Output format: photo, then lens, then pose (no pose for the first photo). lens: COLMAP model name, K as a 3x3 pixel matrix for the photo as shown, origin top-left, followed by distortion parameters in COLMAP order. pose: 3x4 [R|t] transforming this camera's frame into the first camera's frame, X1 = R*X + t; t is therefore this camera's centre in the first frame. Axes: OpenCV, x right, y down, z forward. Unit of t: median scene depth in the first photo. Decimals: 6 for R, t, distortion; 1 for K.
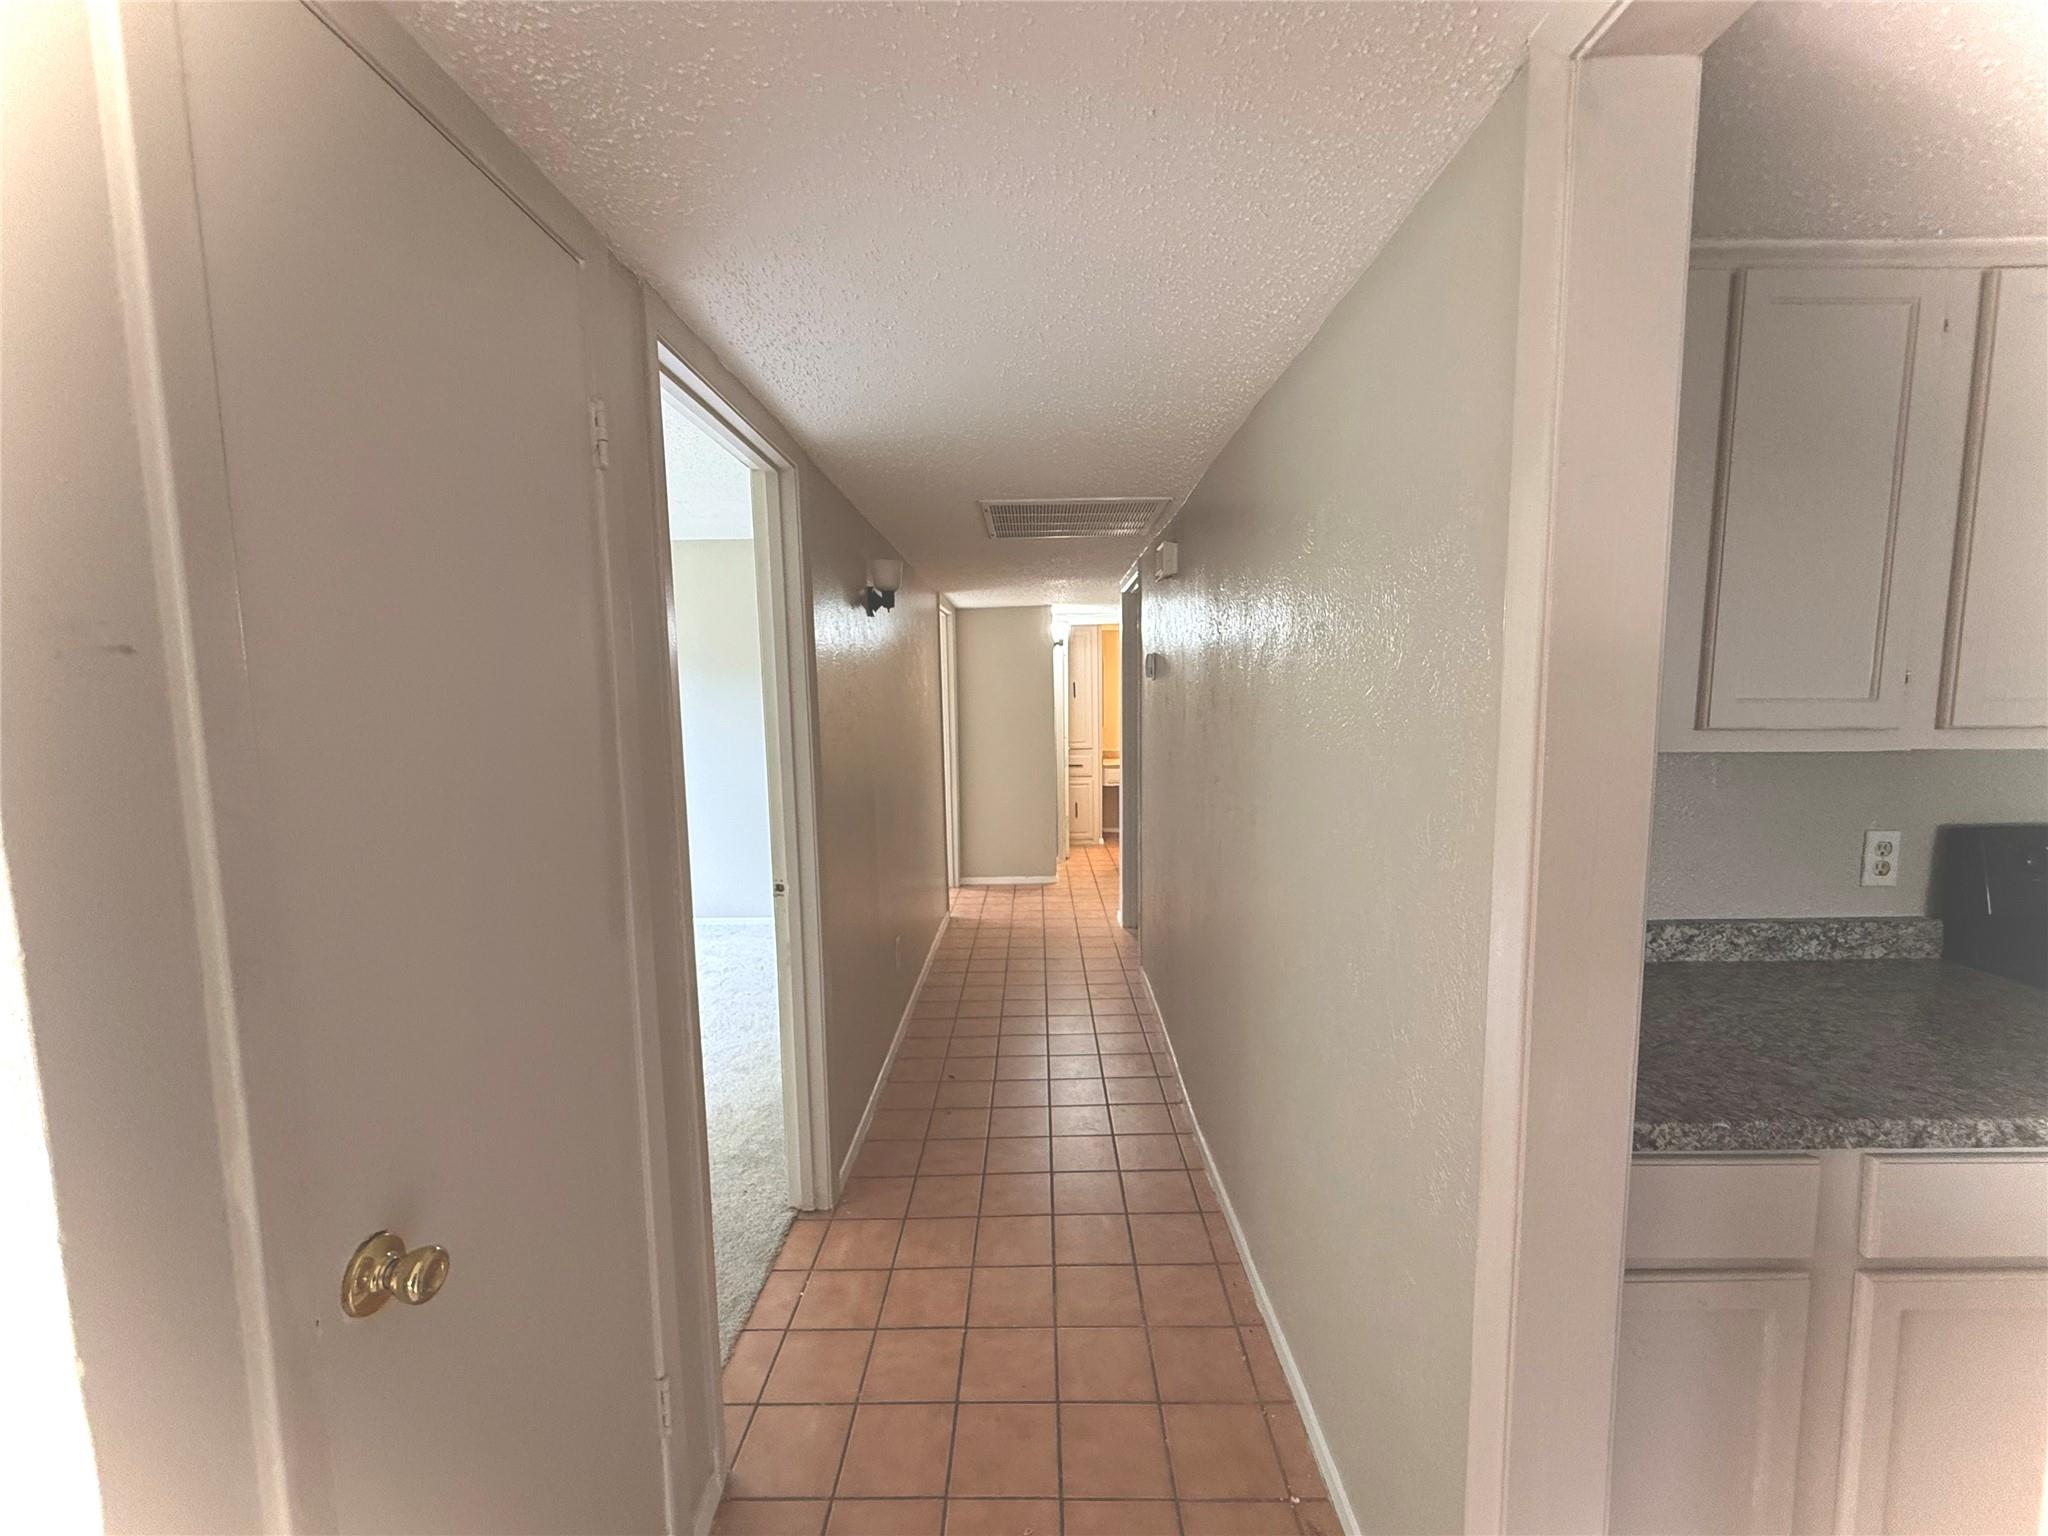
lens RADIAL K [[825.3, 0, 1029.8], [0, 825.3, 774.8], [0, 0, 1]] dist [-0.000958, 0.000567]
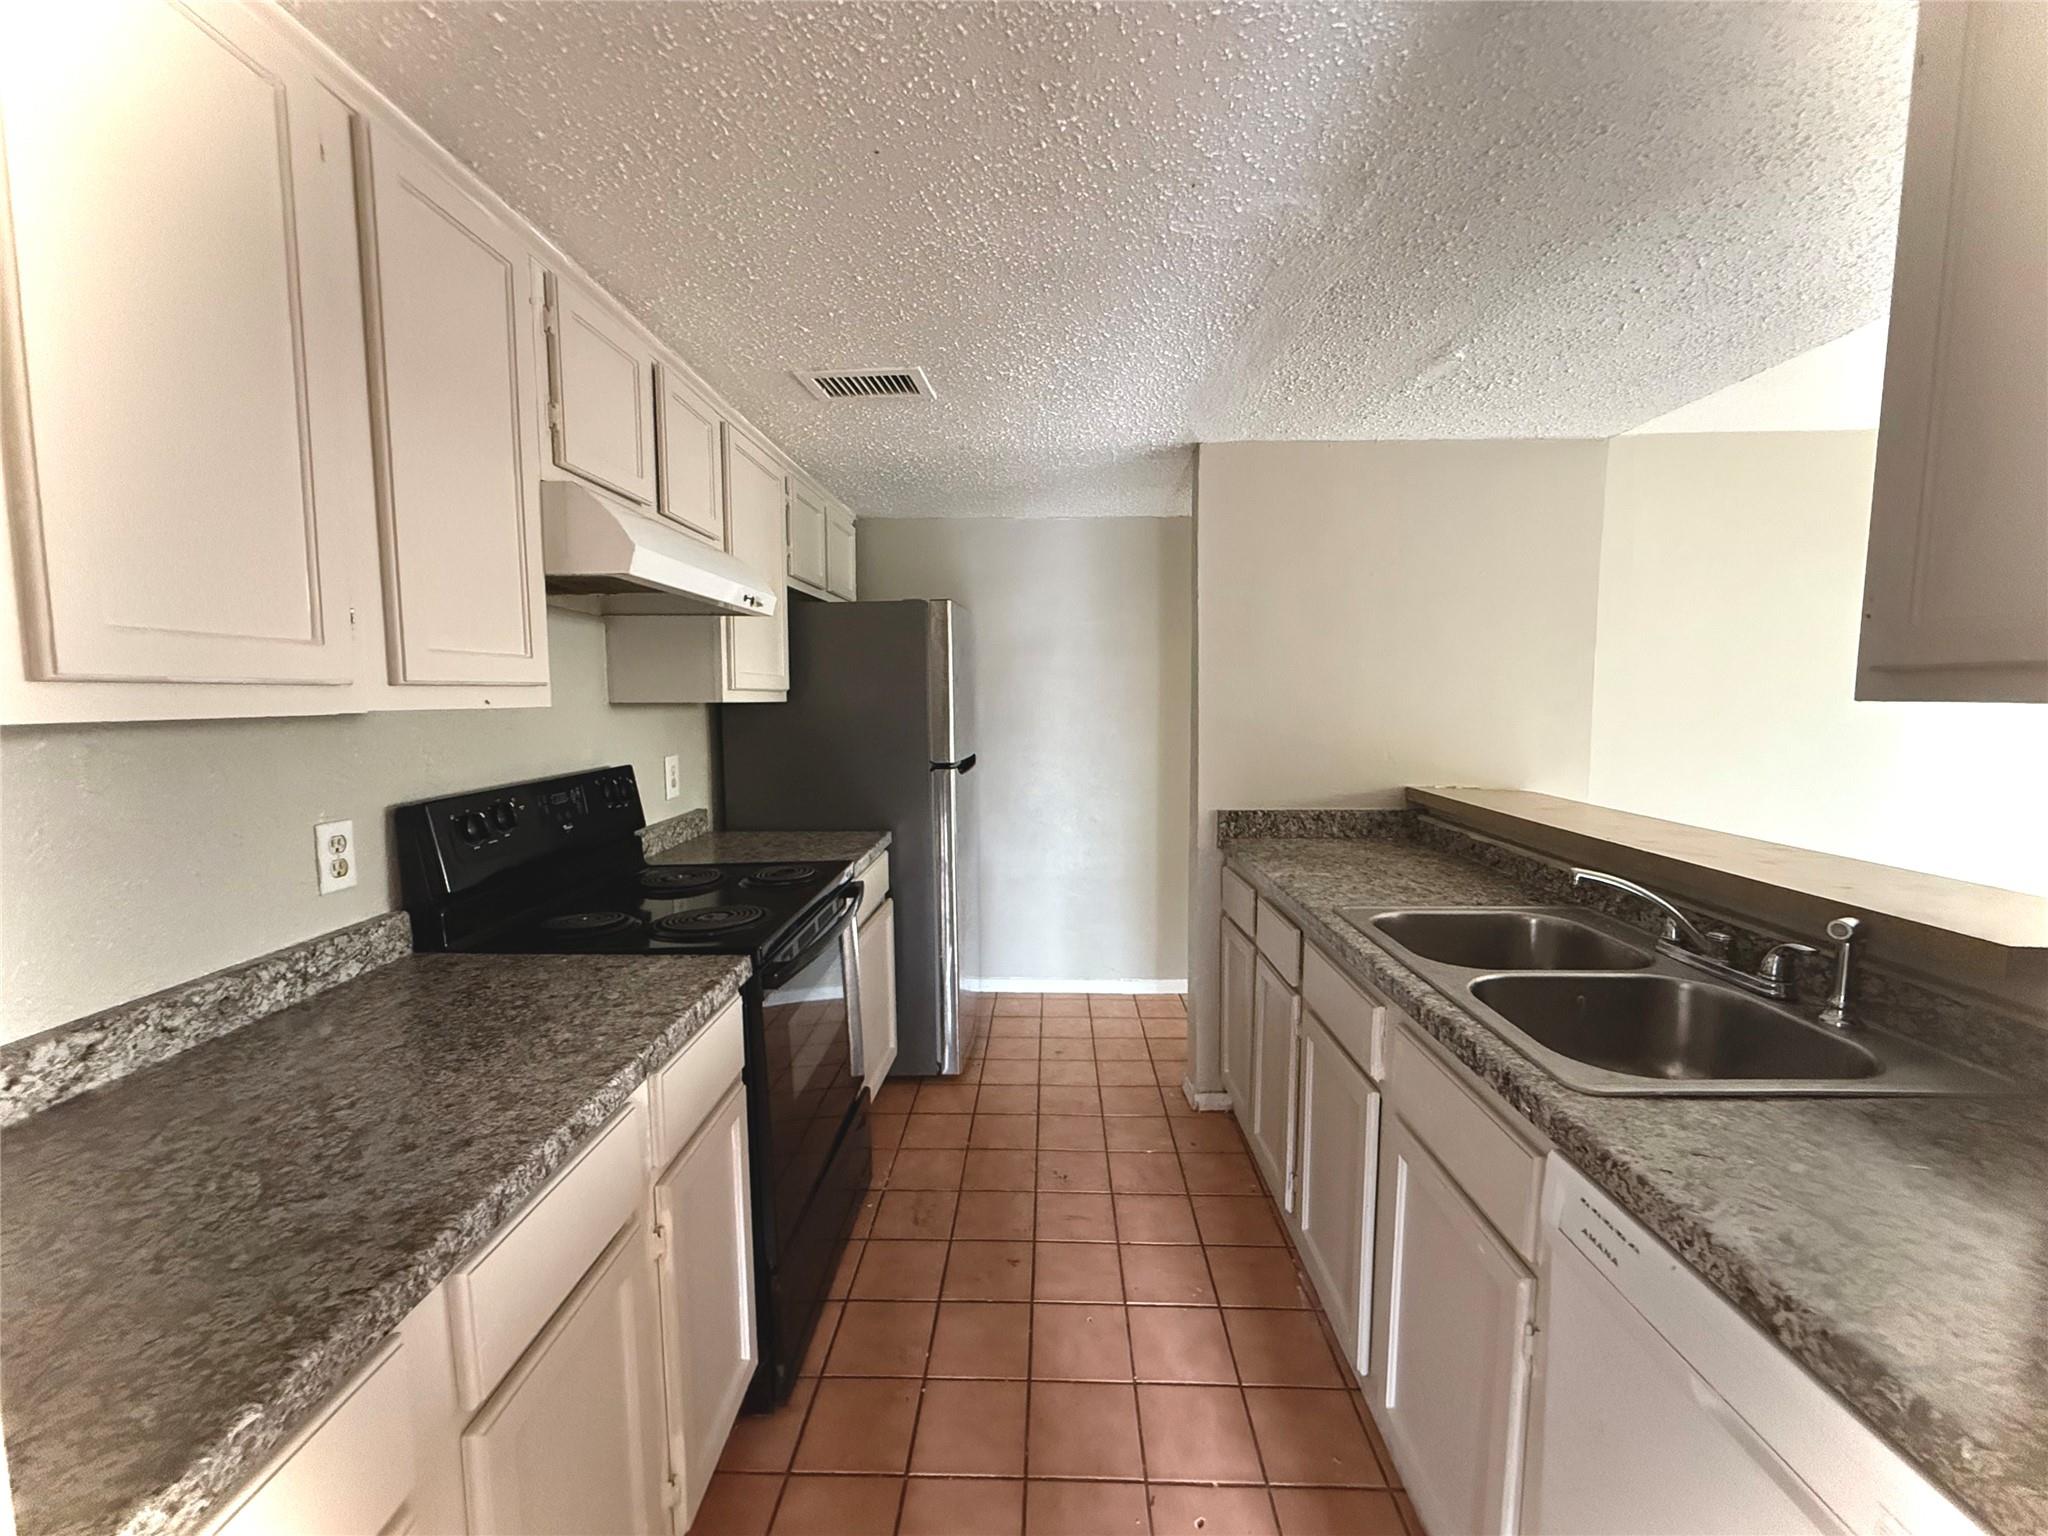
lens RADIAL K [[825.3, 0, 1025.7], [0, 825.3, 765.5], [0, 0, 1]] dist [-0.000958, 0.000567]
pose [[0.011832, -0.080746, 0.996664, 0.235194], [0.104995, 0.991325, 0.079067, 0.019396], [-0.994402, 0.103710, 0.020208, 0.298643]]
